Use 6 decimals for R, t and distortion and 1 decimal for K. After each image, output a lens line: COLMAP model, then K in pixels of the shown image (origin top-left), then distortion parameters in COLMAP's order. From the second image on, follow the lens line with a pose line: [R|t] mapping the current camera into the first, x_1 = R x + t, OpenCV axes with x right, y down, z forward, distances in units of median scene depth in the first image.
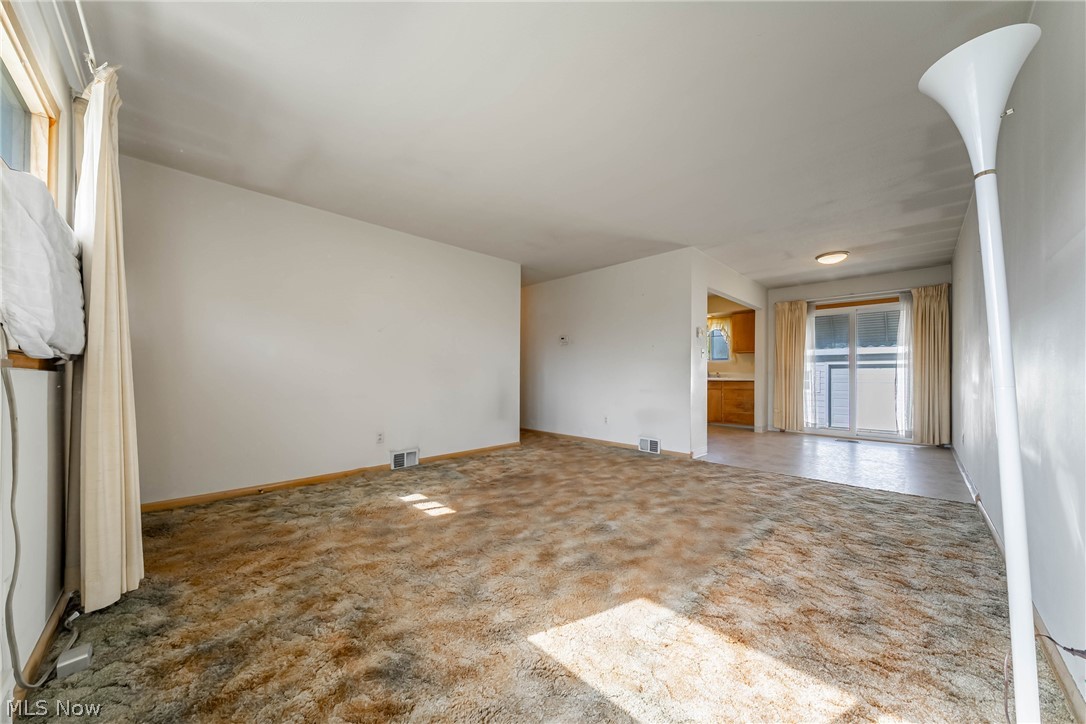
lens RADIAL K [[378.1, 0, 532.6], [0, 378.1, 376.8], [0, 0, 1]] dist [-0.002160, -0.000200]
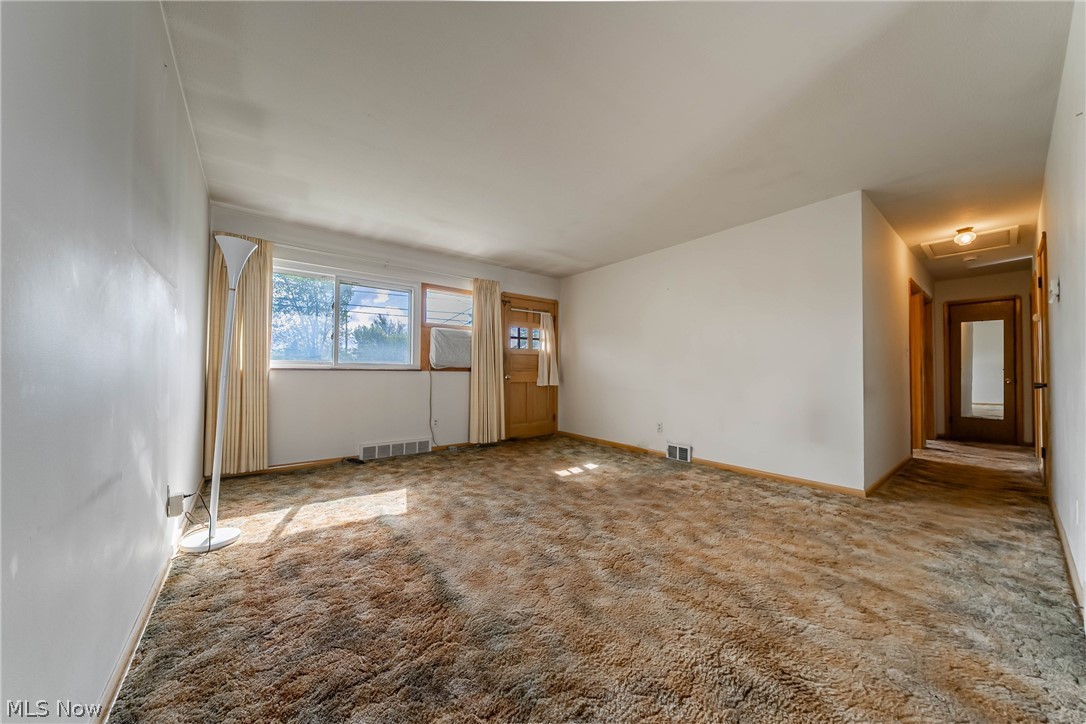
lens RADIAL K [[370.6, 0, 543.0], [0, 370.6, 362.0], [0, 0, 1]] dist [0.001301, 0.000114]
pose [[-0.108398, -0.033139, -0.993555, 1.197052], [-0.015488, 0.999379, -0.031644, -0.000768], [0.993987, 0.011958, -0.108844, 1.156673]]
